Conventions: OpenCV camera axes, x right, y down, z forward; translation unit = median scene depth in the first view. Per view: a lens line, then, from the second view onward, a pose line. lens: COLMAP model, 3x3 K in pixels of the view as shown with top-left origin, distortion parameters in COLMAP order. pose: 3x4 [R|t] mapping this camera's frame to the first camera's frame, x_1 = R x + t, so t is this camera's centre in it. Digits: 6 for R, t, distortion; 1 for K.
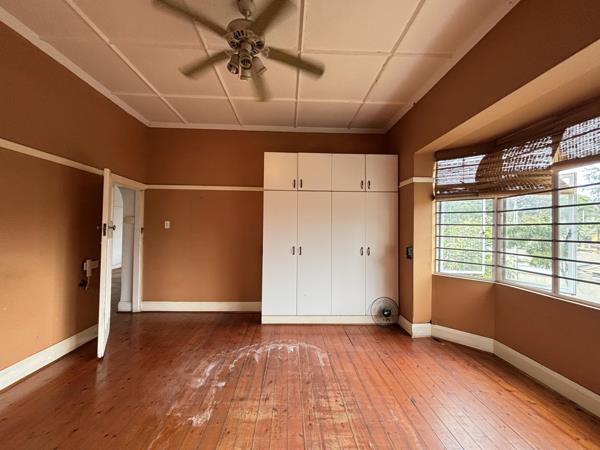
lens RADIAL K [[244.4, 0, 299.0], [0, 244.4, 224.7], [0, 0, 1]] dist [0.001111, -0.000039]
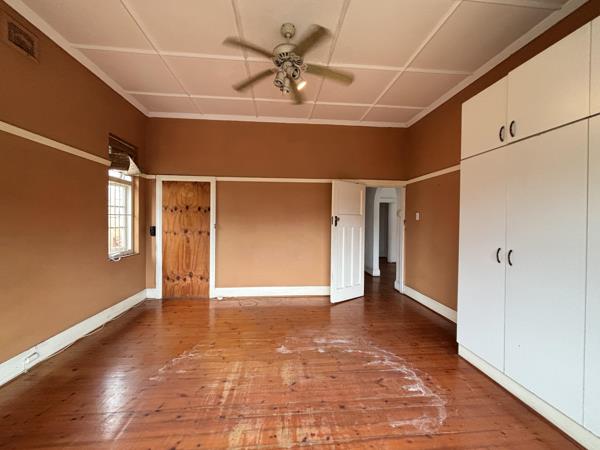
lens RADIAL K [[244.4, 0, 299.0], [0, 244.4, 224.7], [0, 0, 1]] dist [0.001111, -0.000039]
pose [[0.054297, -0.000259, -0.998525, 0.610051], [0.010175, 0.999948, 0.000294, 0.039309], [0.998473, -0.010176, 0.054297, 0.611165]]
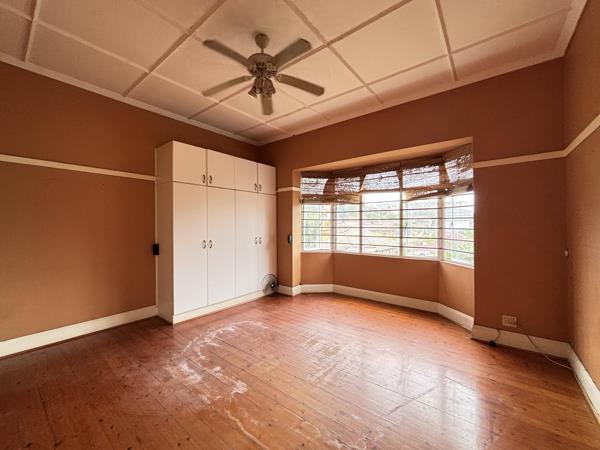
lens RADIAL K [[244.4, 0, 299.0], [0, 244.4, 224.7], [0, 0, 1]] dist [0.001111, -0.000039]
pose [[0.650198, -0.012830, 0.759656, -0.649058], [-0.006783, 0.999720, 0.022690, -0.002704], [-0.759734, -0.019906, 0.649929, 0.033446]]
